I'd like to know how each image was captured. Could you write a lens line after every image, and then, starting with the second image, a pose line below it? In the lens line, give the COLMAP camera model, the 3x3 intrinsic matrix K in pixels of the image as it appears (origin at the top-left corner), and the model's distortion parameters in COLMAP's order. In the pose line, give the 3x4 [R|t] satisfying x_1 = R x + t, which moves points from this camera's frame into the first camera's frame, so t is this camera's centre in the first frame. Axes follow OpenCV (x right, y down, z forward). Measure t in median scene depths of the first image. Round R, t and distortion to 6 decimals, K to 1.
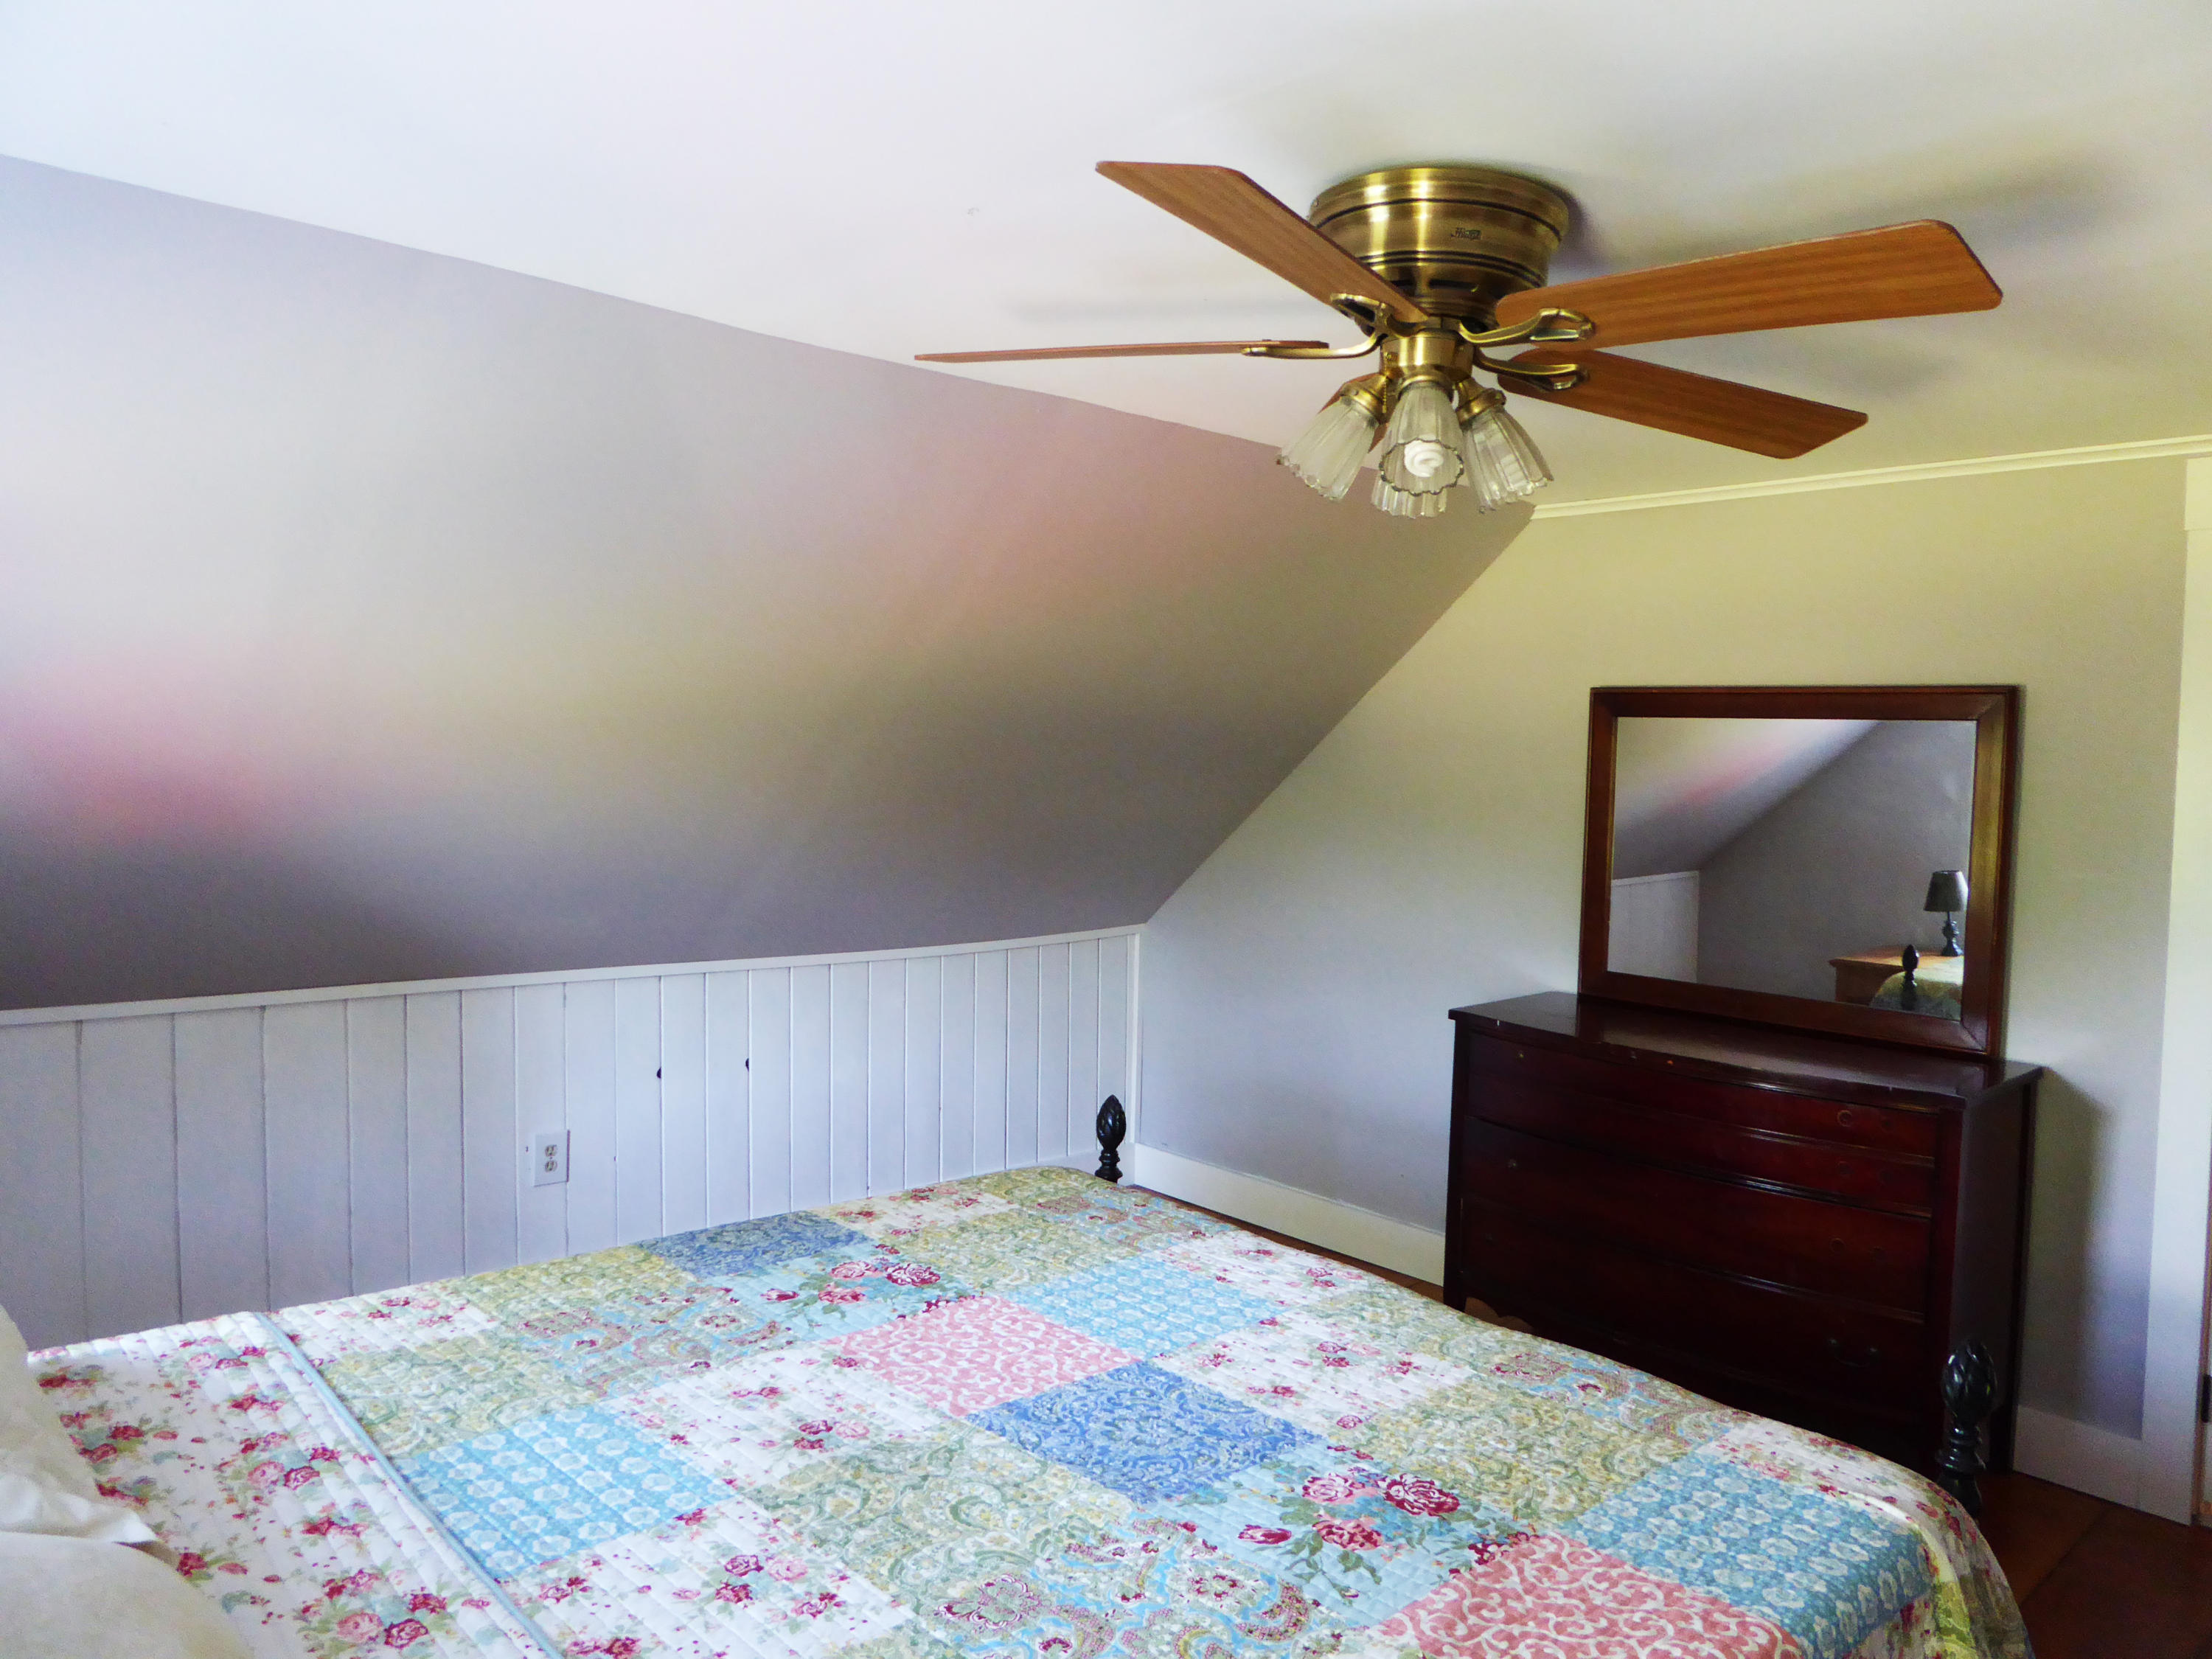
lens RADIAL K [[1555.2, 0, 1106.0], [0, 1555.2, 829.5], [0, 0, 1]] dist [-0.039737, 0.004545]
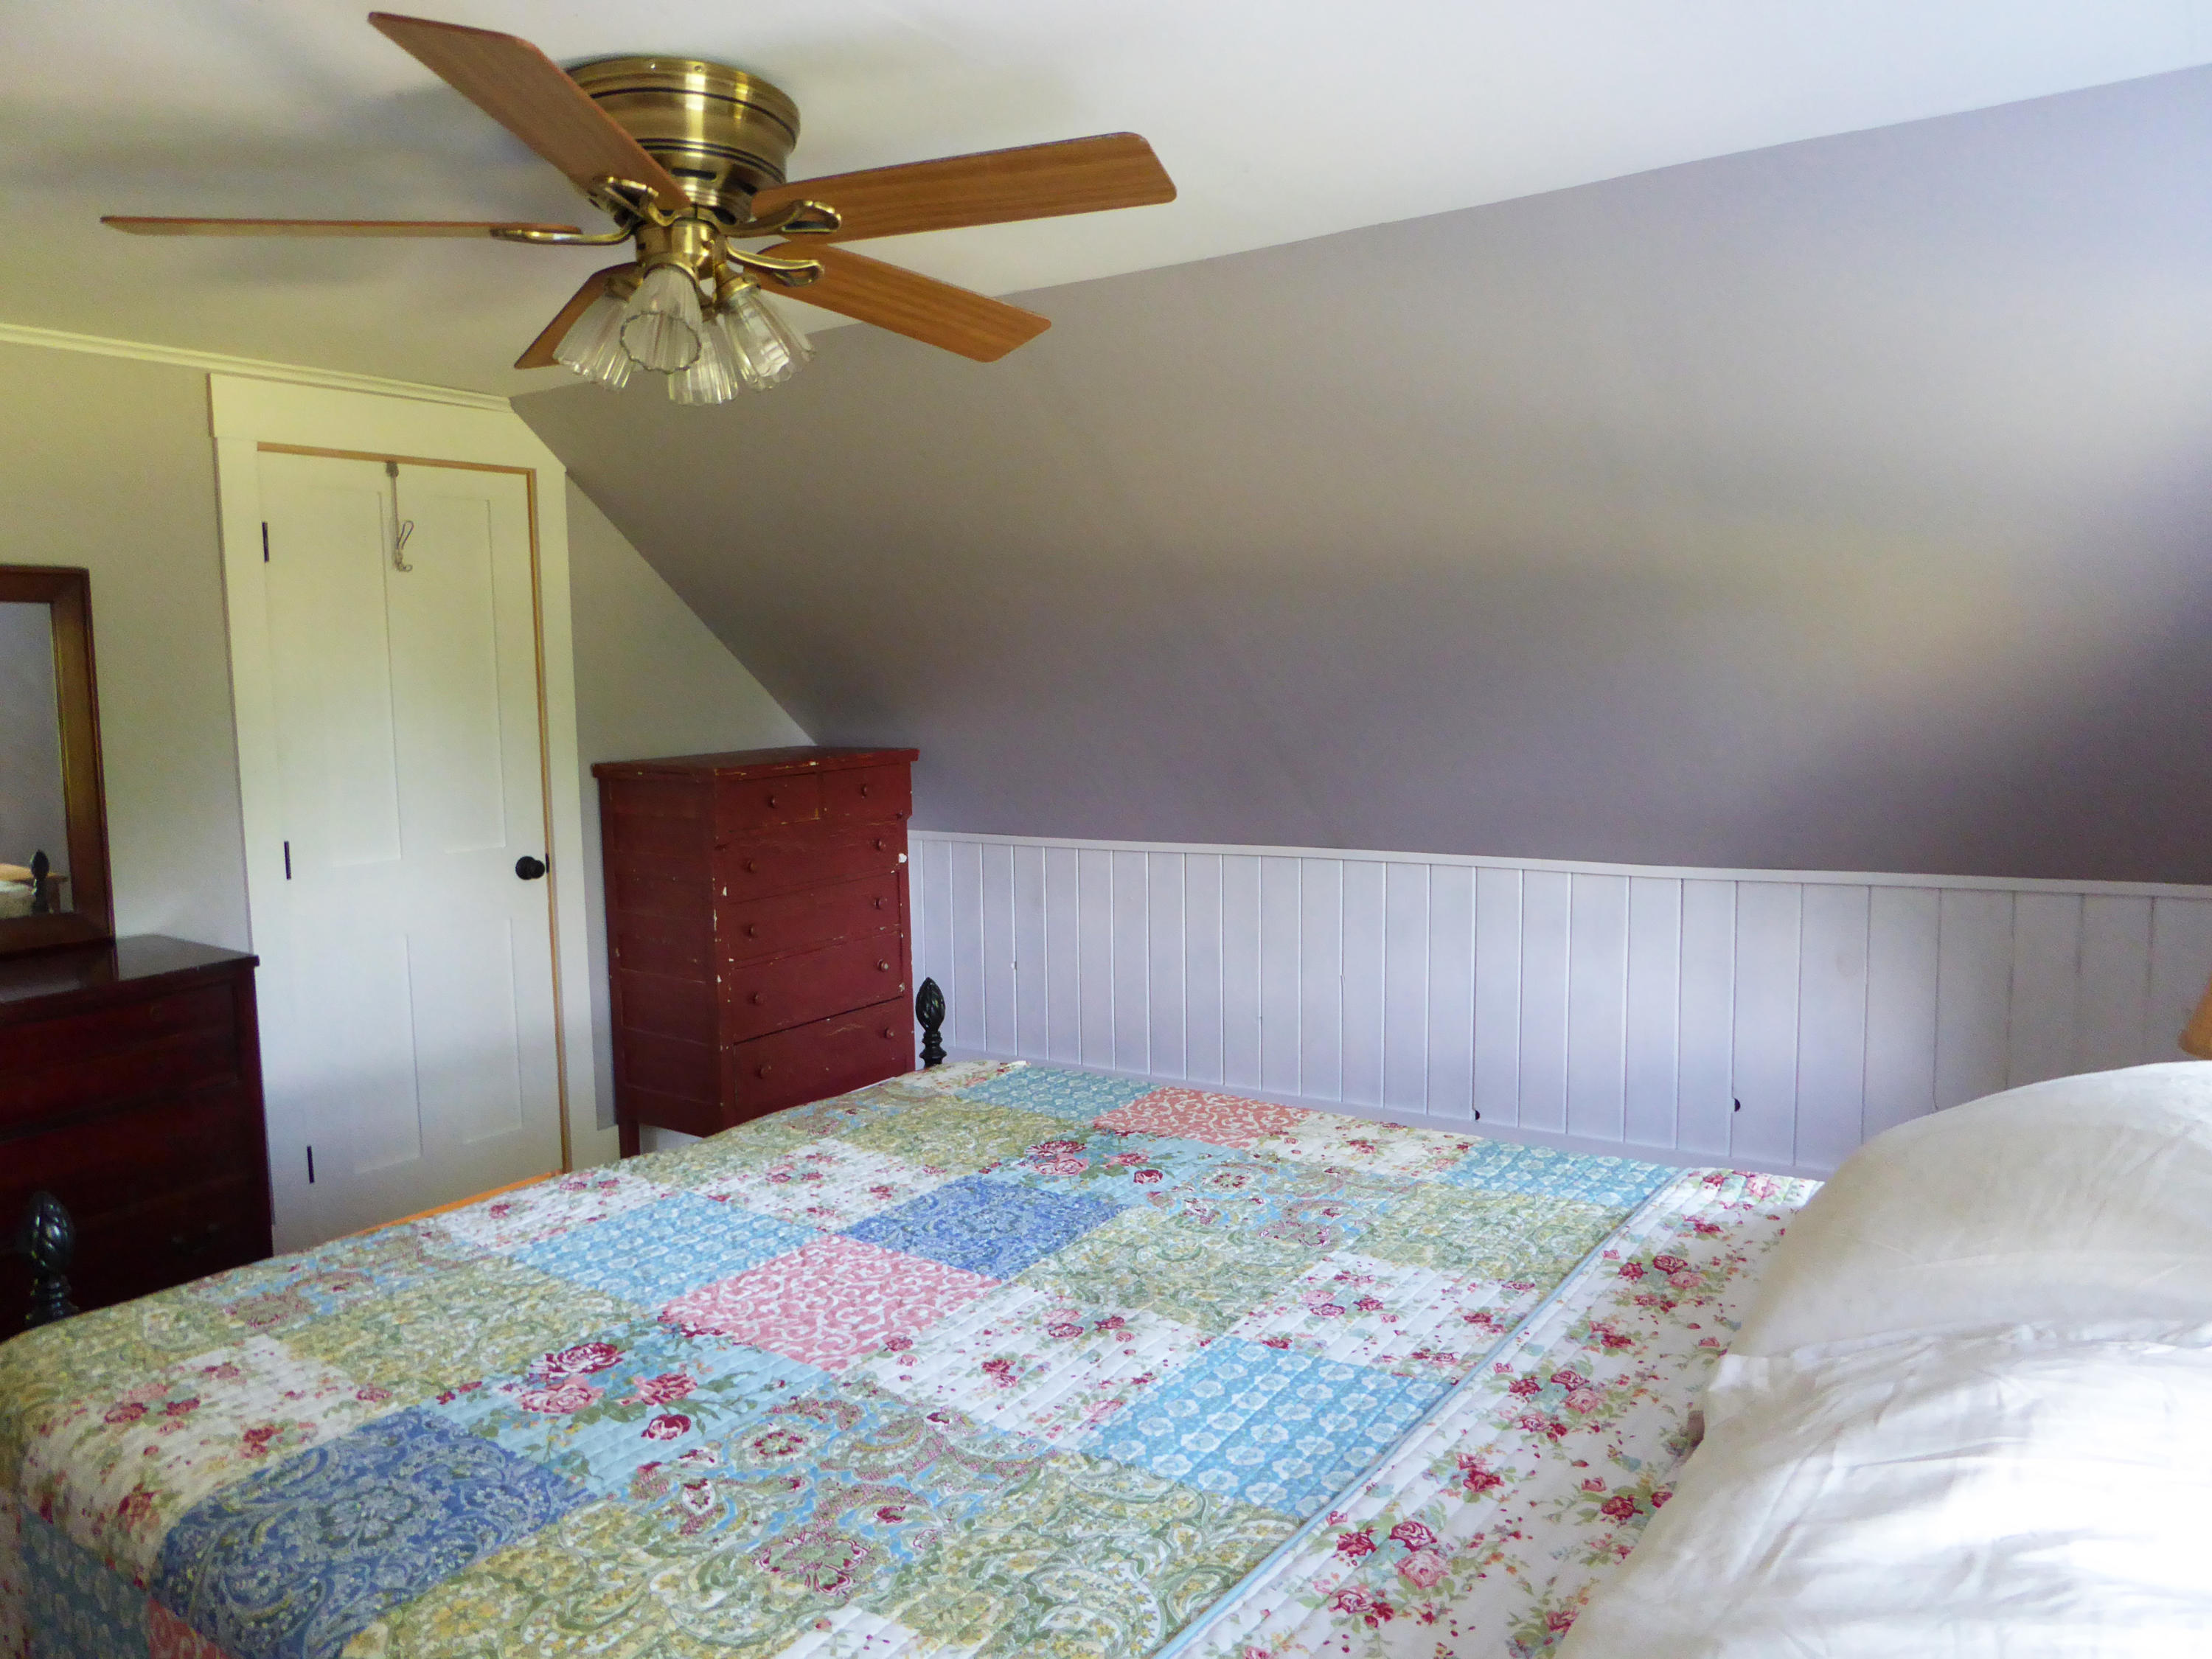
lens RADIAL K [[1555.2, 0, 1106.0], [0, 1555.2, 829.5], [0, 0, 1]] dist [-0.039737, 0.004545]
pose [[-0.210099, -0.128253, 0.969232, -1.026979], [0.059760, 0.987820, 0.143667, -0.055606], [-0.975852, 0.088106, -0.199875, 1.076266]]
